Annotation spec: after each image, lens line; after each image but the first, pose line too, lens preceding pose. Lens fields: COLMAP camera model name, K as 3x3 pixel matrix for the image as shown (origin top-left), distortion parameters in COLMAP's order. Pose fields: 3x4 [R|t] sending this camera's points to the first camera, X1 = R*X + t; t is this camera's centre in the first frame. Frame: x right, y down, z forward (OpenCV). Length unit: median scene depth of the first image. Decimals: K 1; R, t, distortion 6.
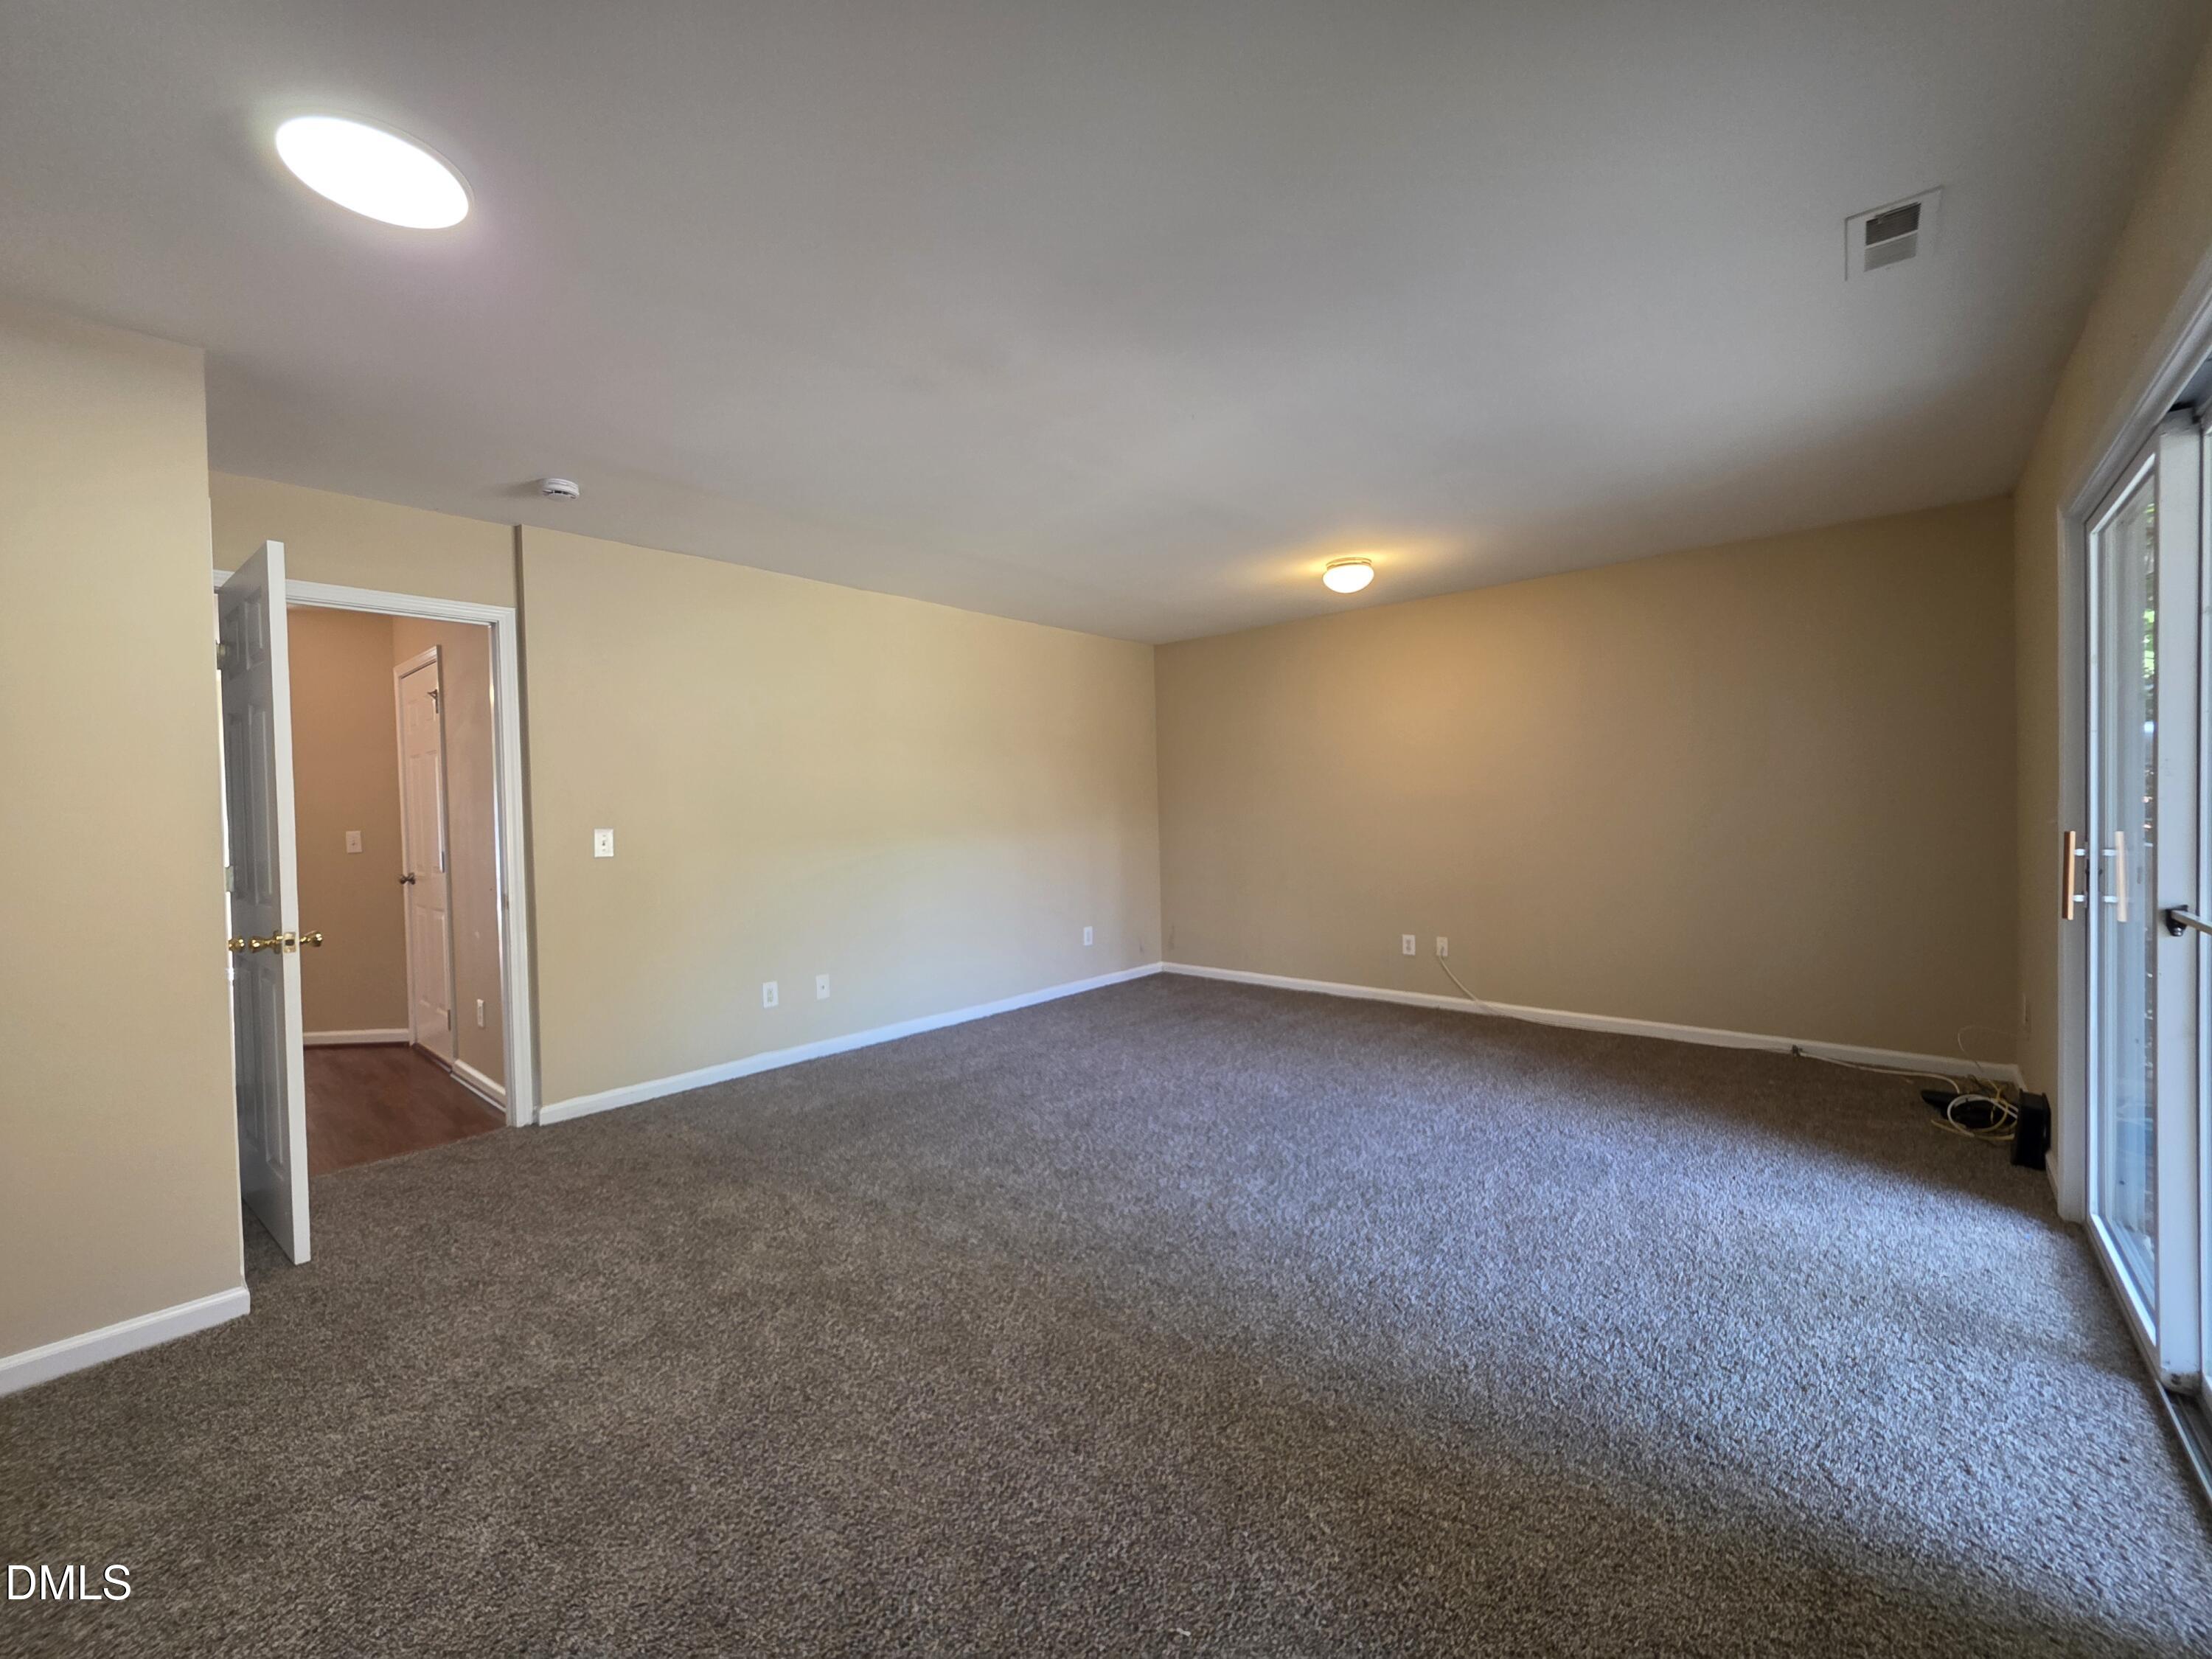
lens RADIAL K [[883.4, 0, 1106.0], [0, 883.4, 829.5], [0, 0, 1]] dist [-0.000336, 0.000069]
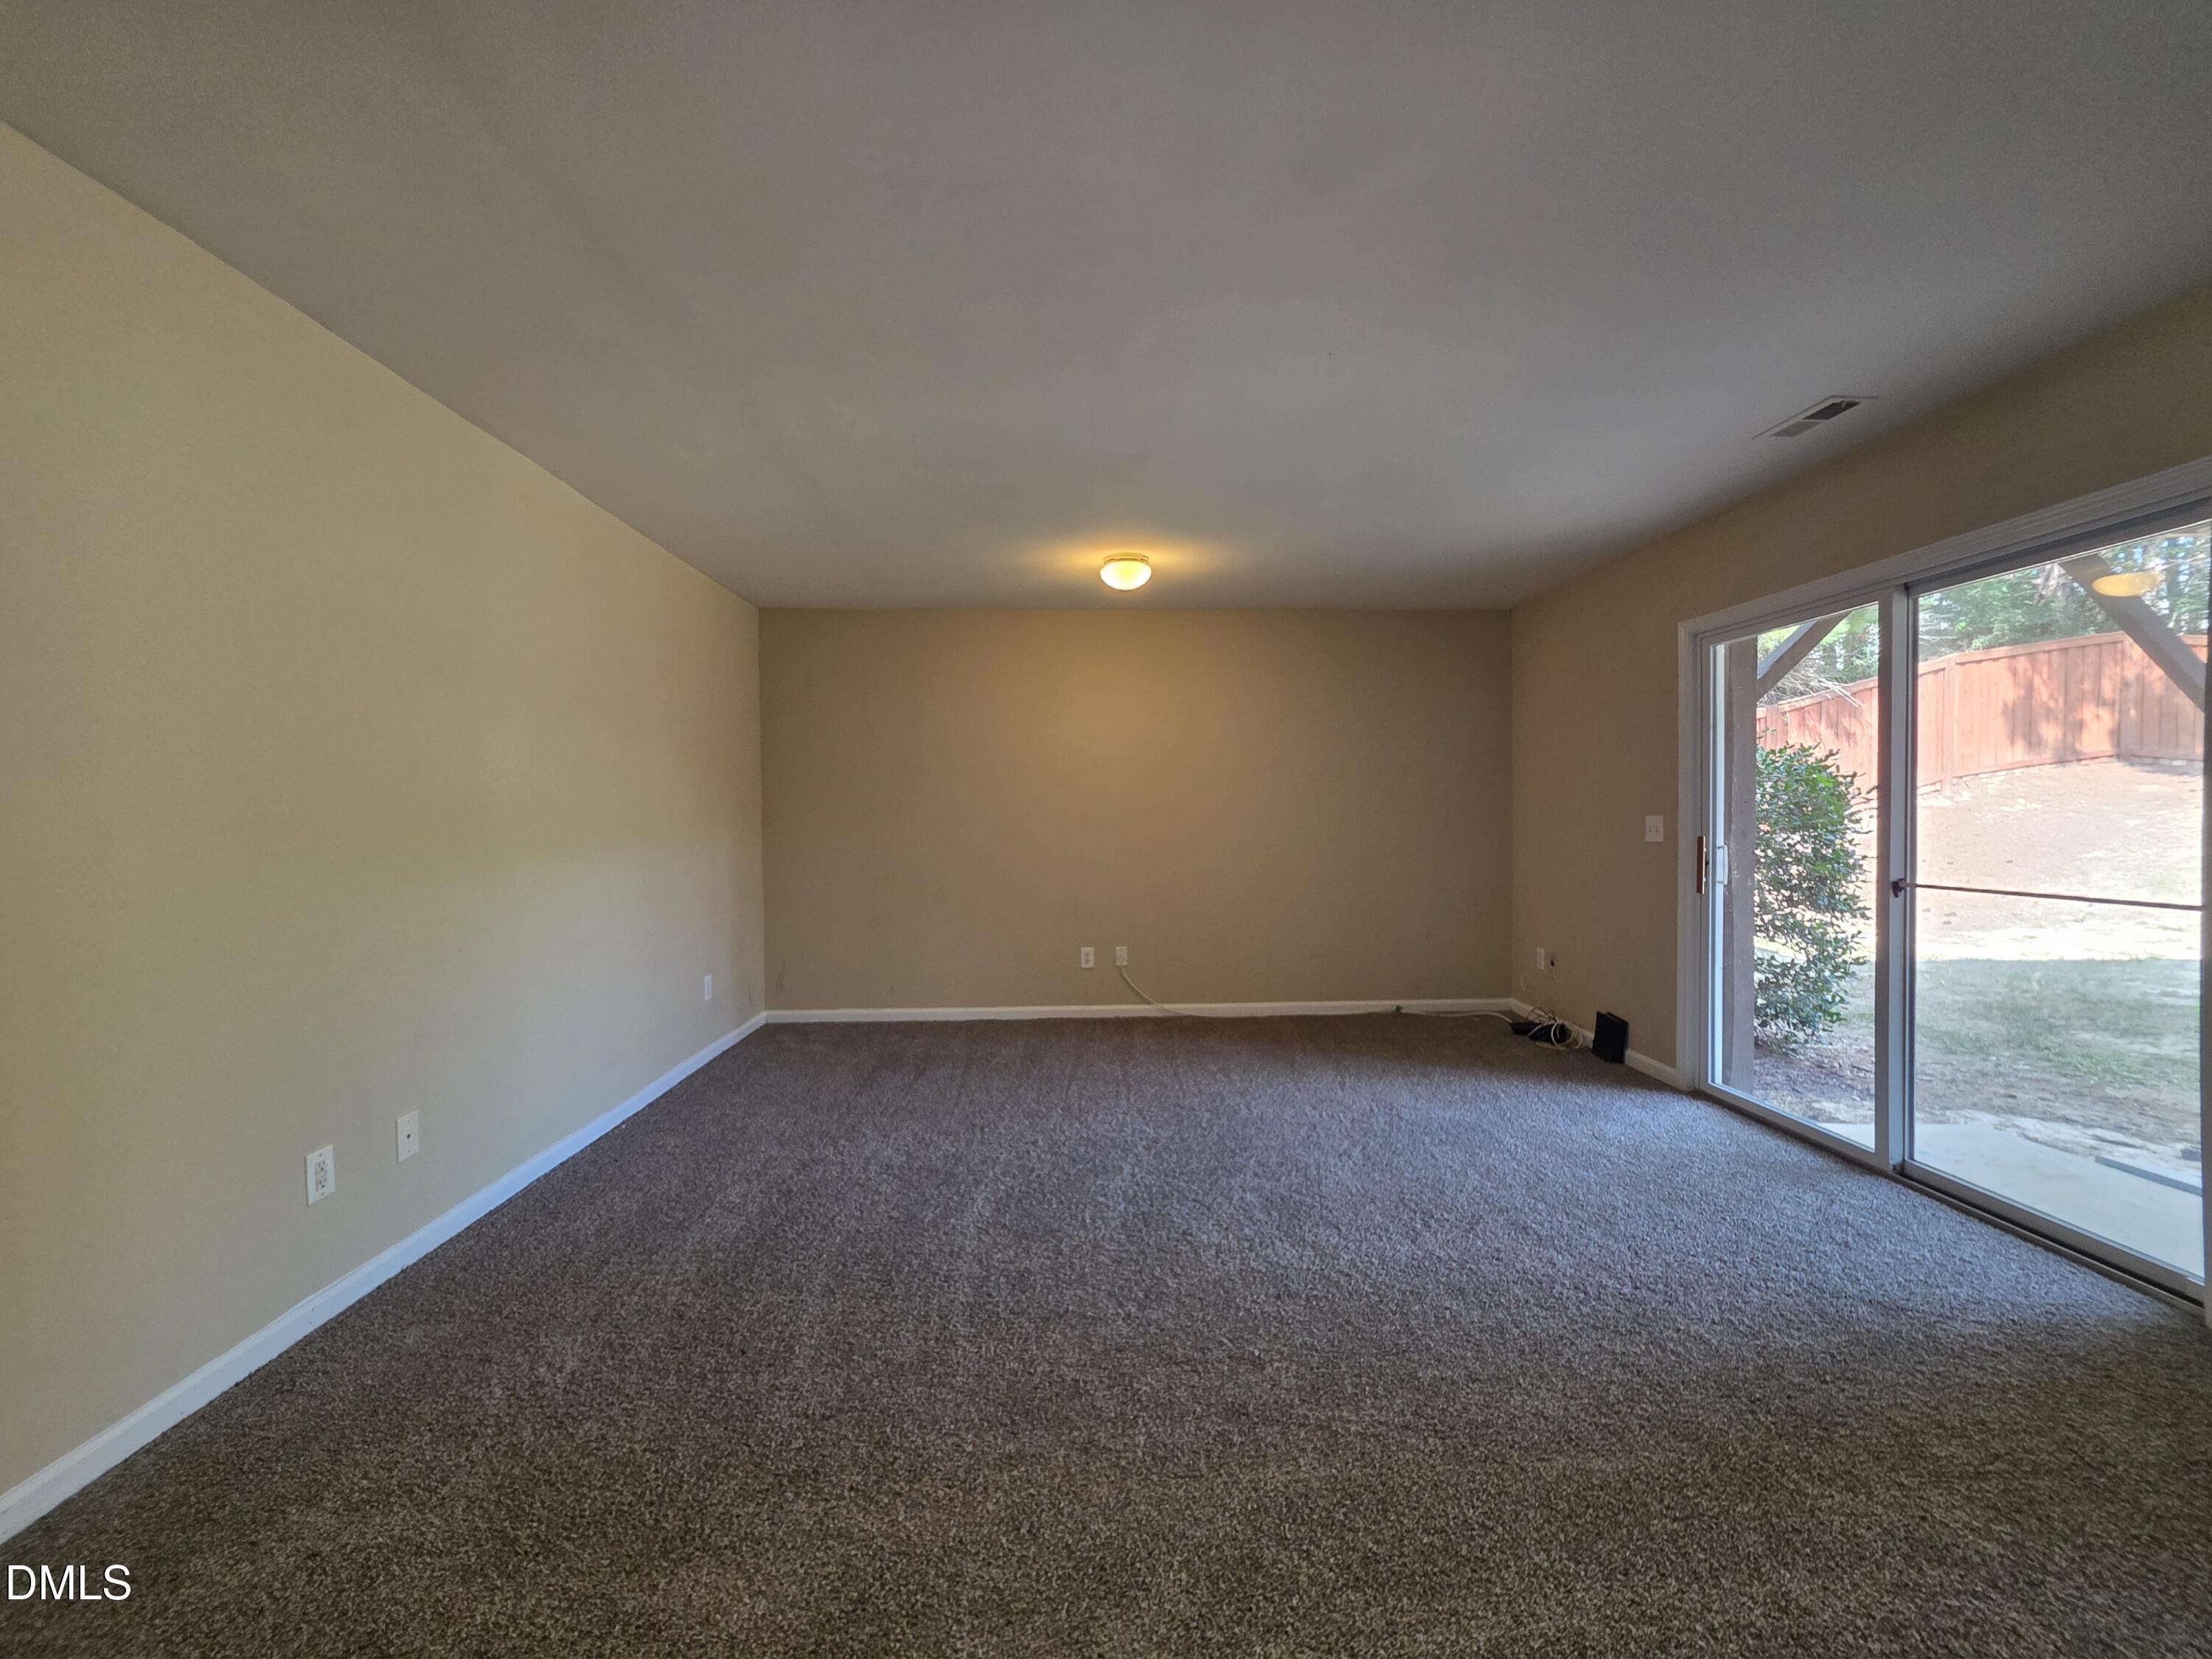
lens RADIAL K [[890.4, 0, 1098.1], [0, 890.4, 824.6], [0, 0, 1]] dist [-0.000047, 0.000327]
pose [[0.725937, 0.008581, 0.687708, -0.459857], [0.008217, 0.999743, -0.021147, 0.004509], [-0.687713, 0.021002, 0.725679, 0.369142]]
